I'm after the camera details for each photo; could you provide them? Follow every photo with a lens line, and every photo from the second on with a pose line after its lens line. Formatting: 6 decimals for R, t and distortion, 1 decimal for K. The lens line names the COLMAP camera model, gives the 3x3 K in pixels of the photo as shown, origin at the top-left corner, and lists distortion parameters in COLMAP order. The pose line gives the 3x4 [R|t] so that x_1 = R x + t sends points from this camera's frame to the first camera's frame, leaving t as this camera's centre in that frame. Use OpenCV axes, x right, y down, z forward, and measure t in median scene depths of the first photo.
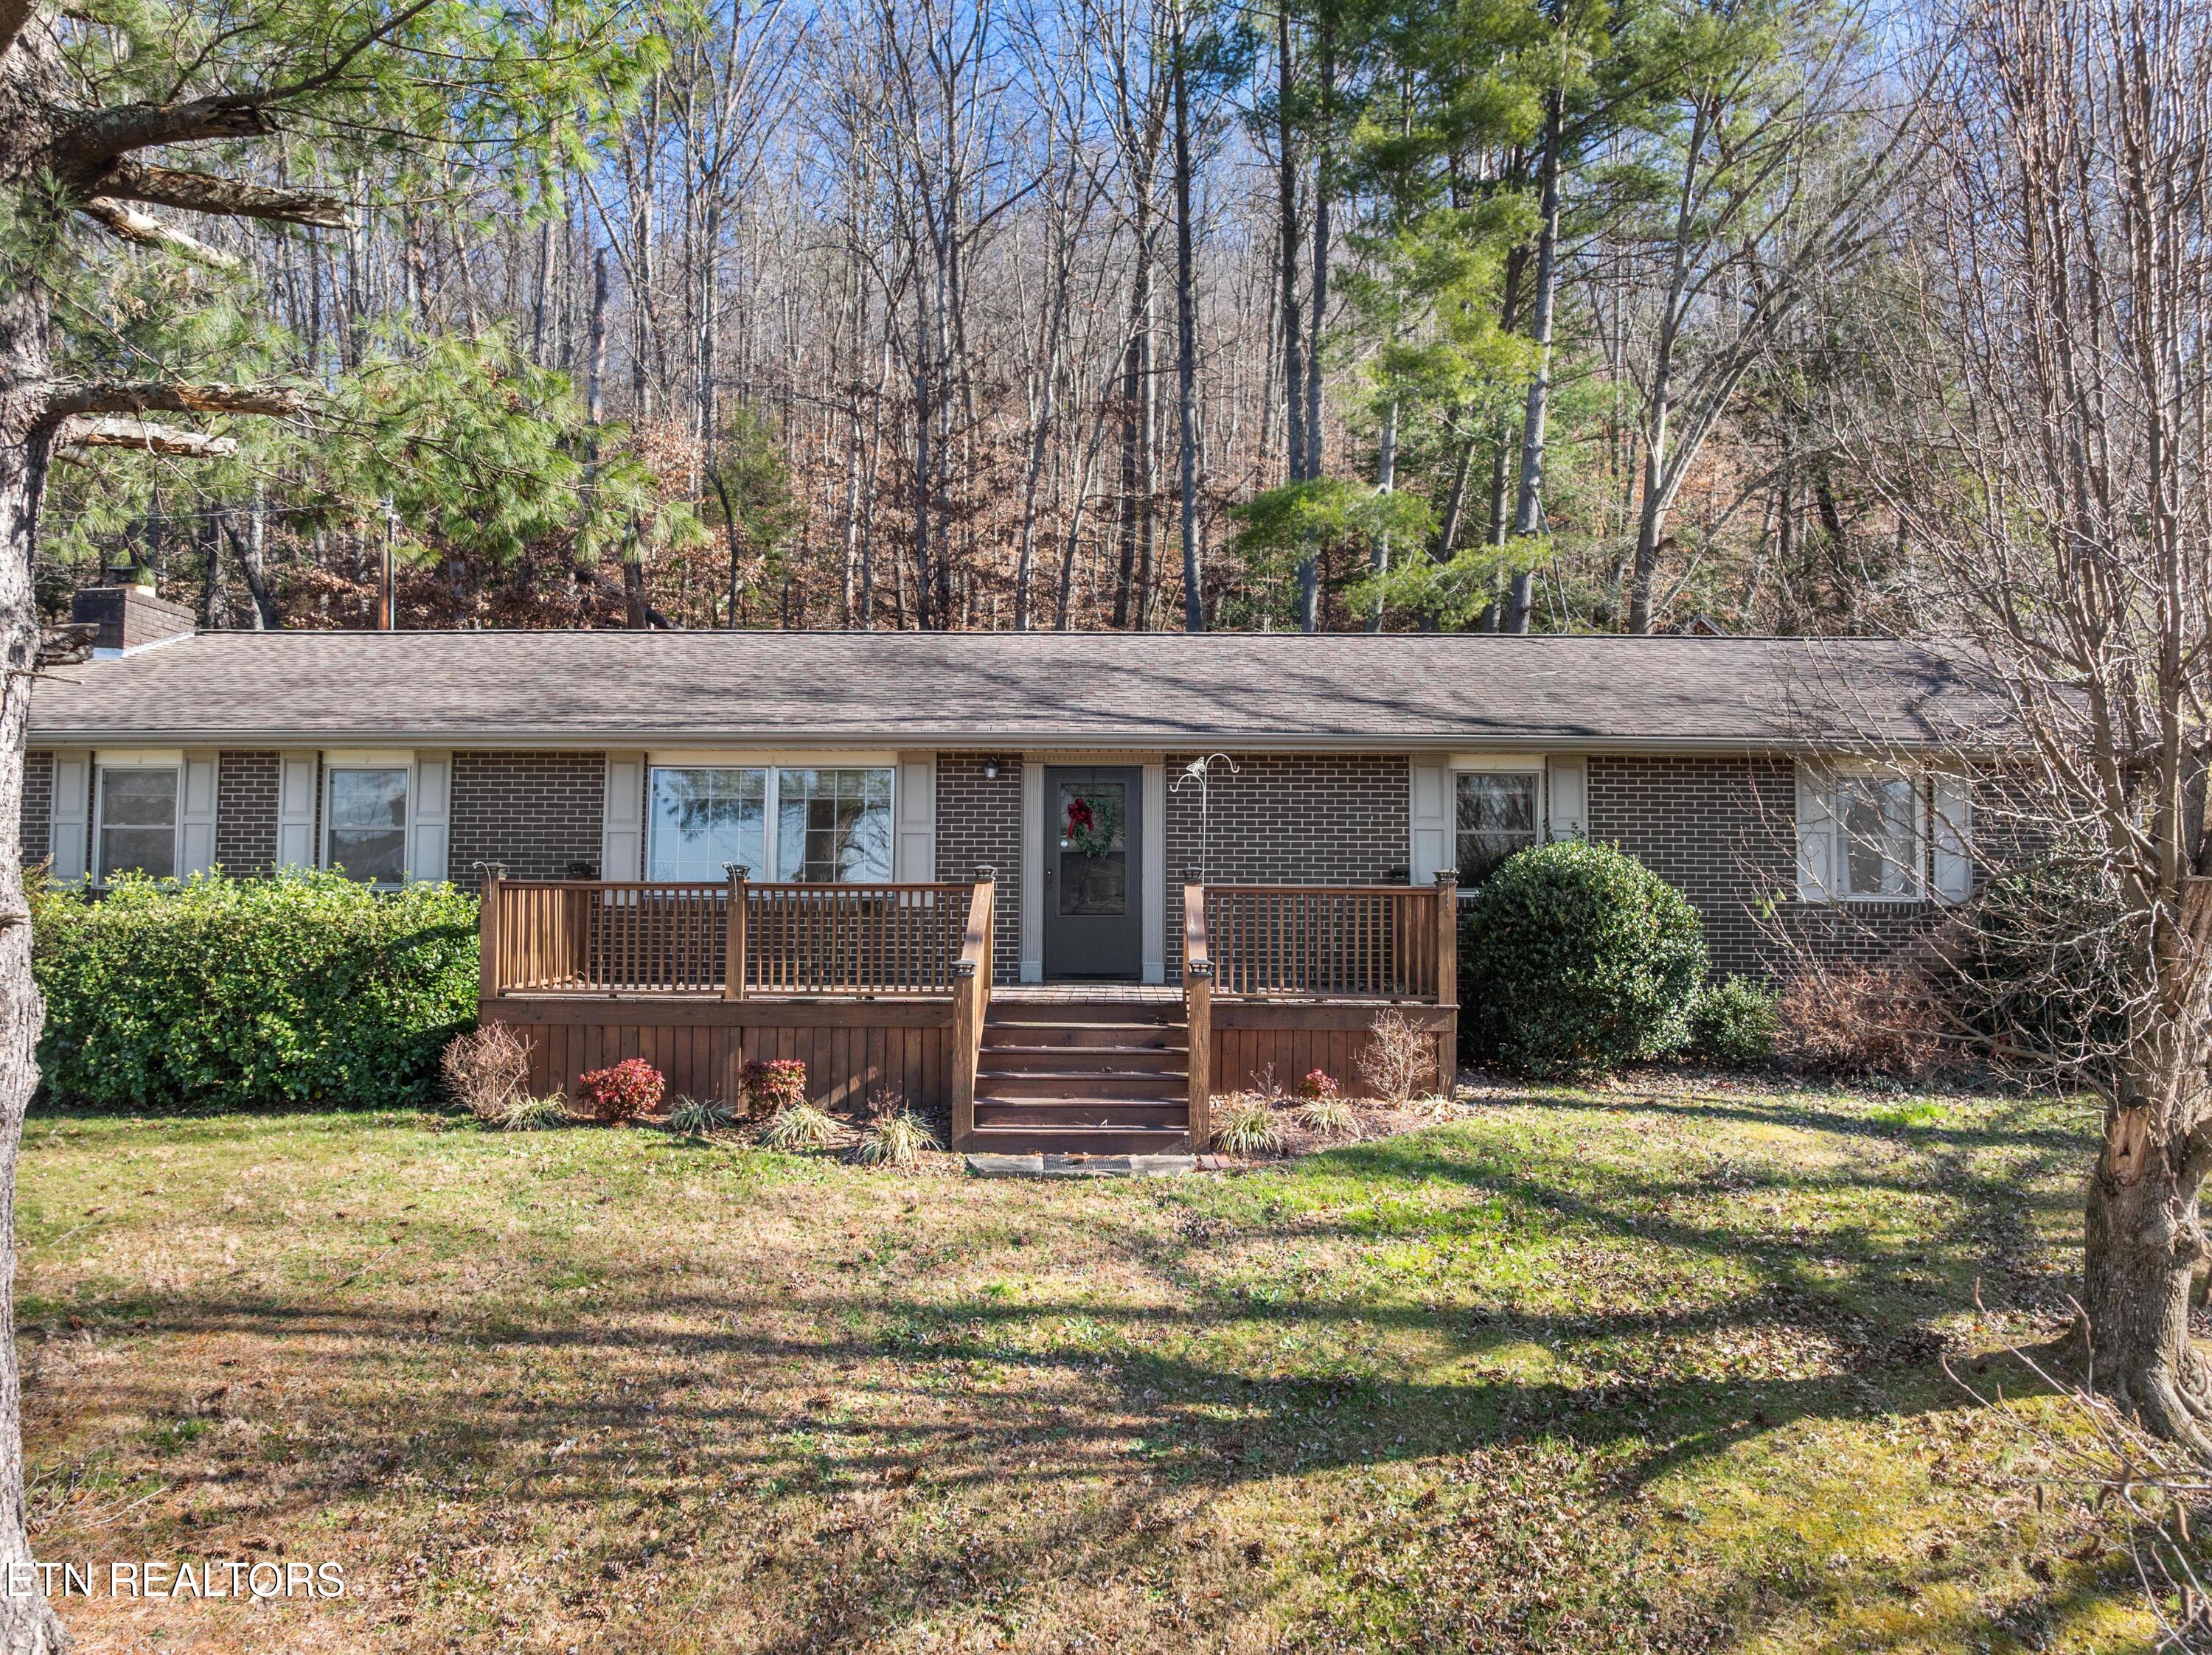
lens RADIAL K [[1567.9, 0, 1129.5], [0, 1567.9, 783.7], [0, 0, 1]] dist [-0.046792, 0.015864]
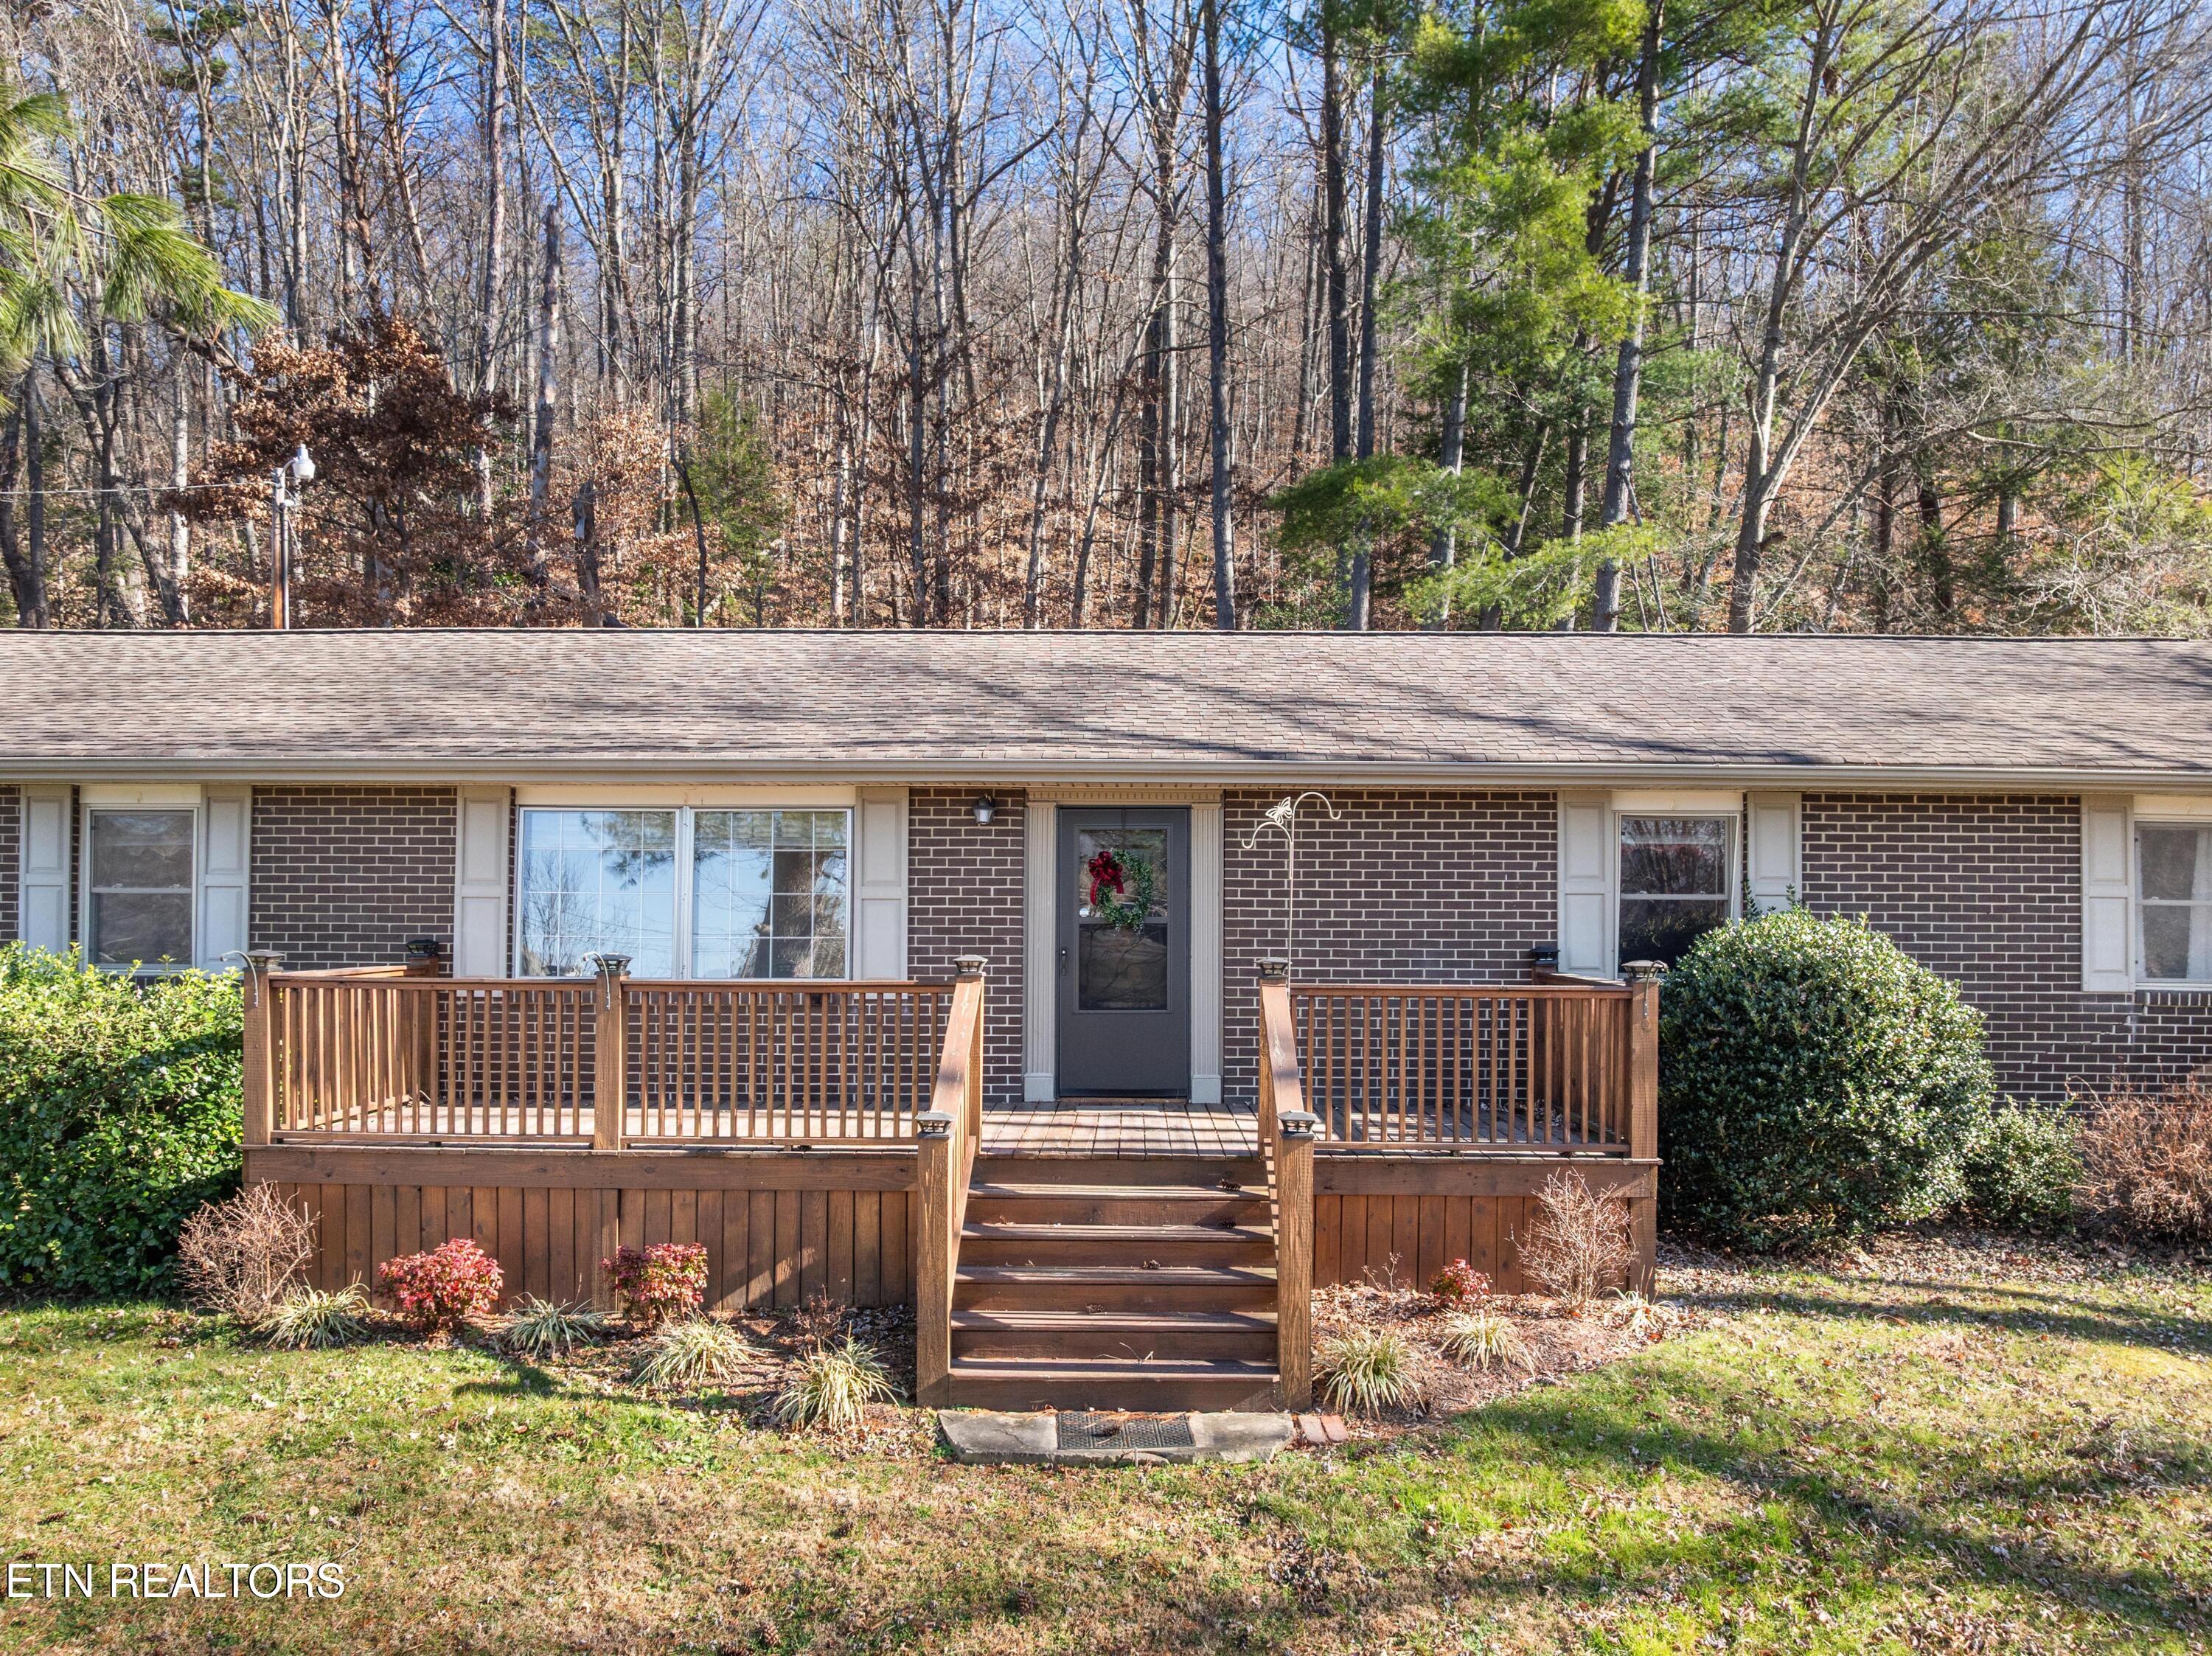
lens RADIAL K [[1568.1, 0, 1131.7], [0, 1568.1, 899.9], [0, 0, 1]] dist [-0.046792, 0.015864]
pose [[0.999980, 0.000699, -0.006313, -0.017556], [-0.000322, 0.998225, 0.059562, -0.012853], [0.006343, -0.059558, 0.998205, 0.320277]]
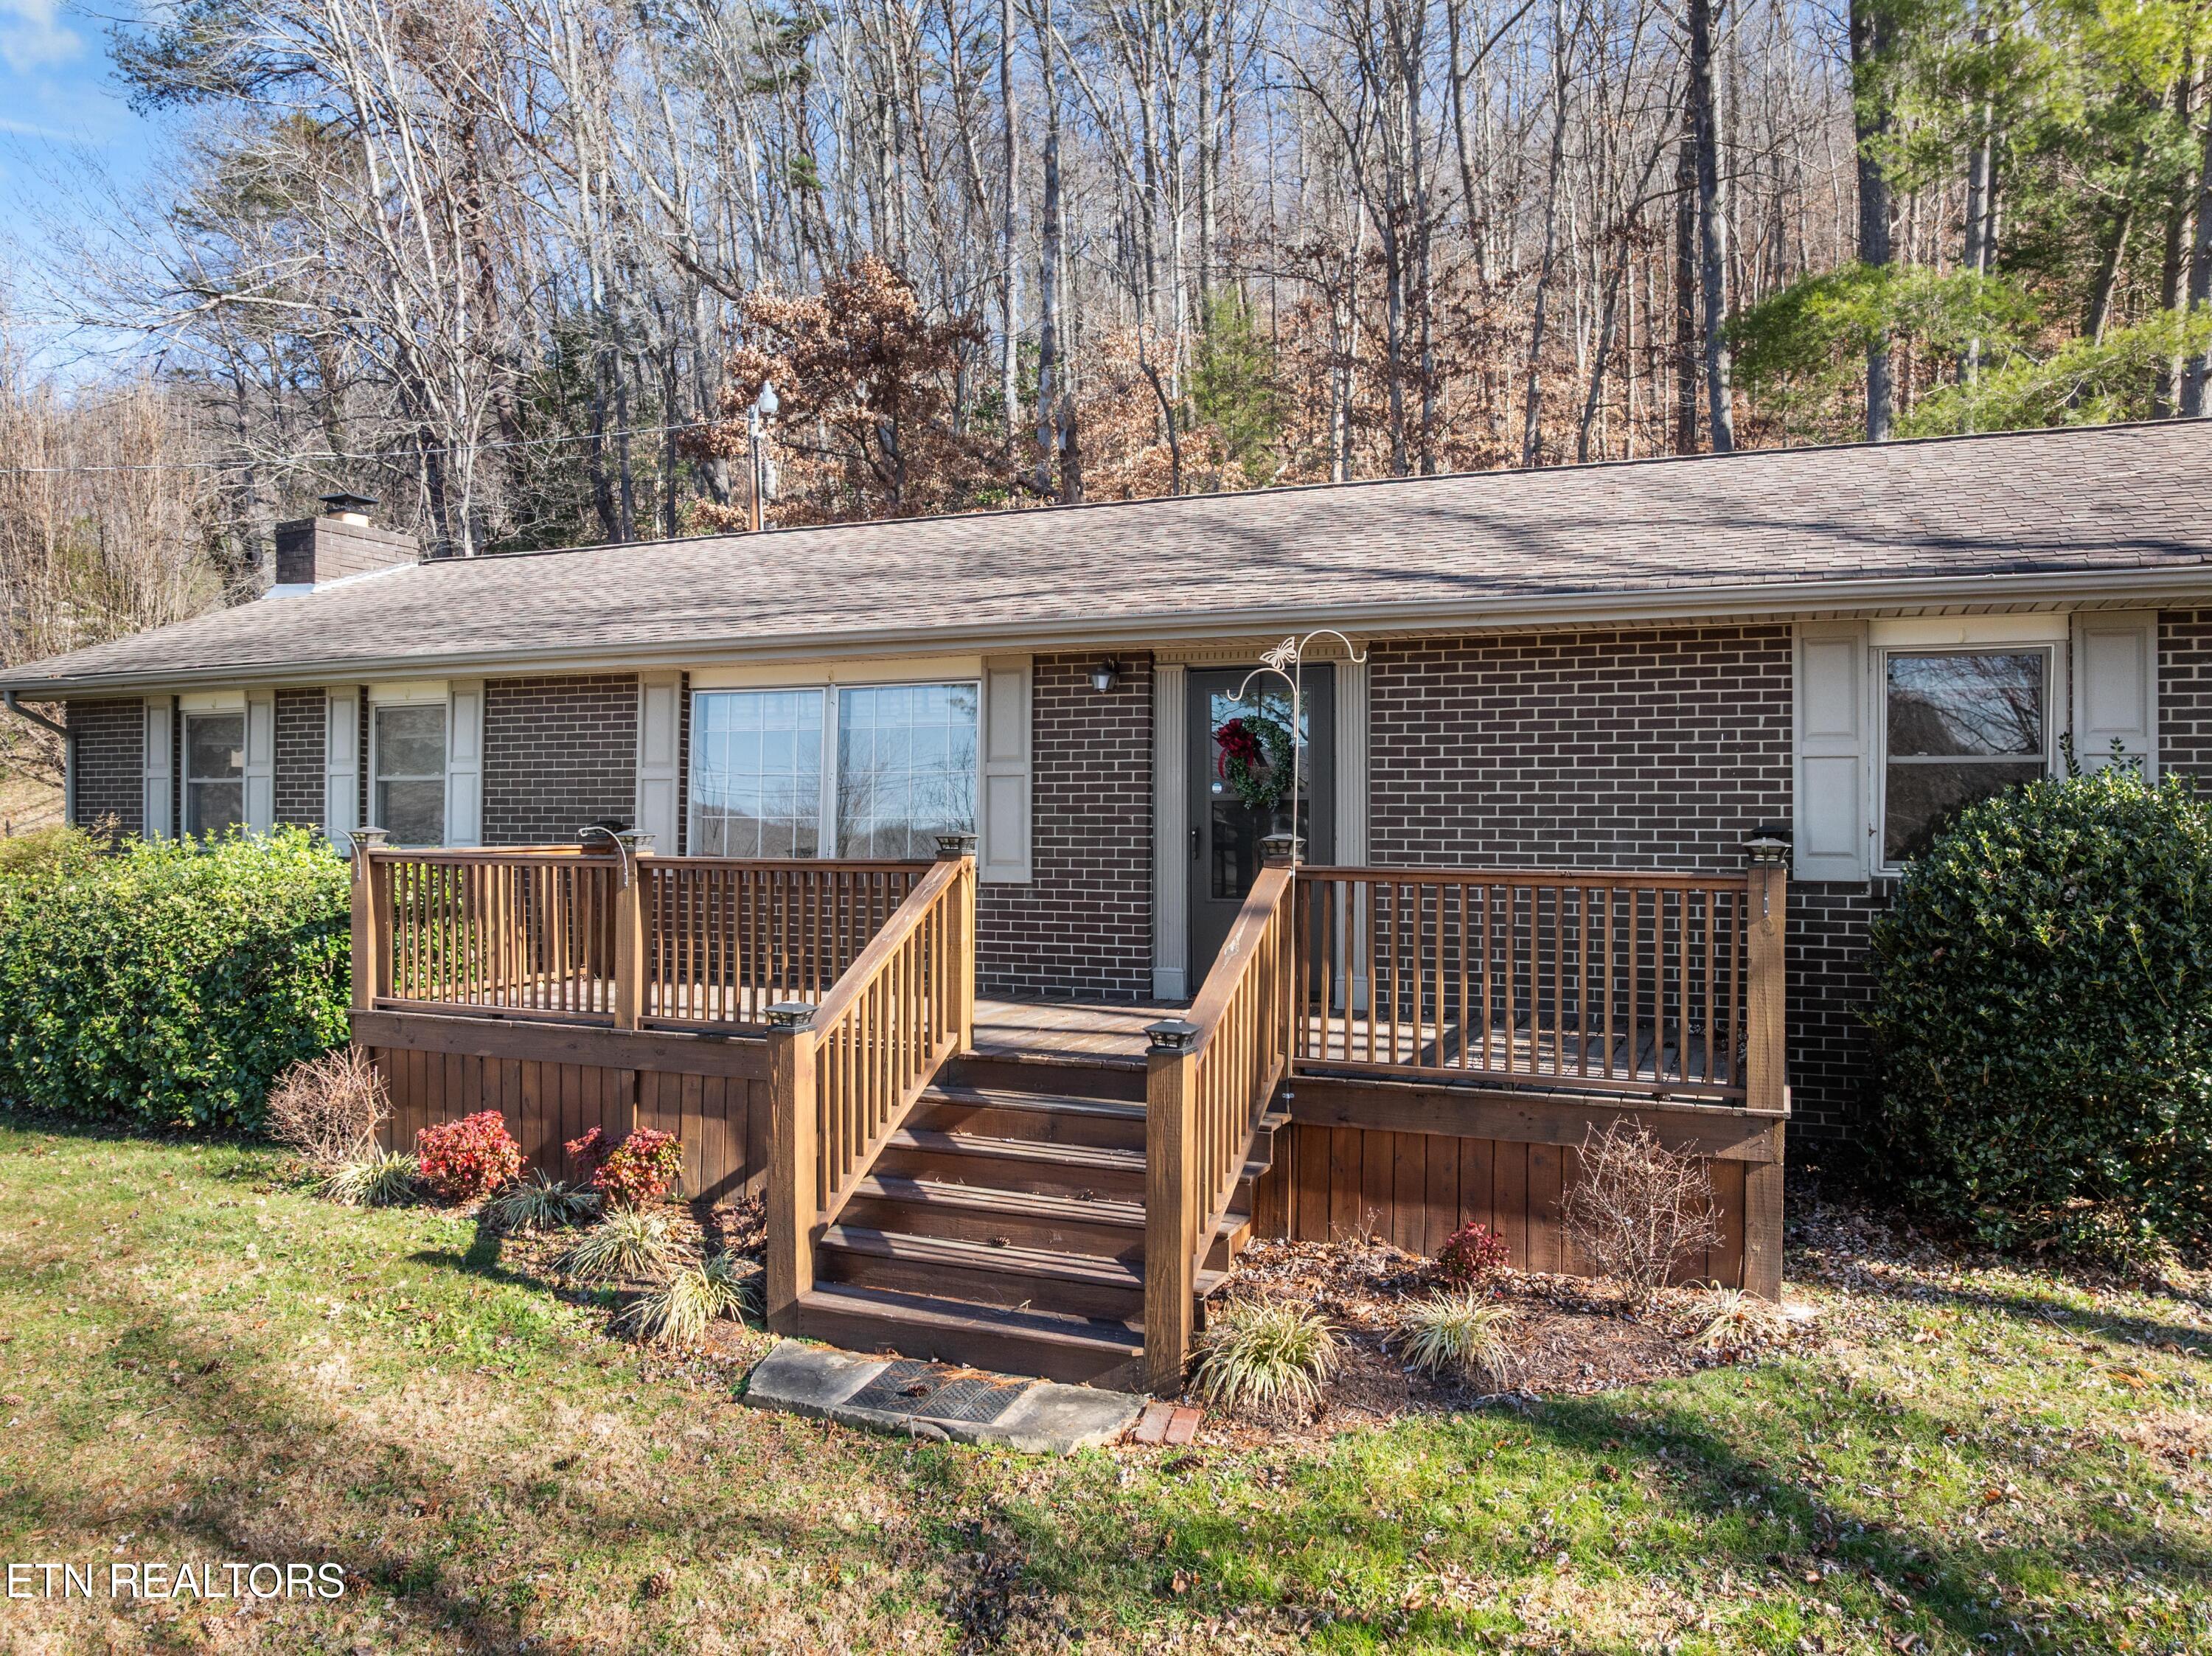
lens RADIAL K [[1568.1, 0, 1123.9], [0, 1568.1, 771.1], [0, 0, 1]] dist [-0.046792, 0.015864]
pose [[0.921792, -0.014384, -0.387417, 0.205779], [0.030465, 0.998909, 0.035400, 0.008911], [0.386485, -0.044434, 0.921225, 0.463134]]
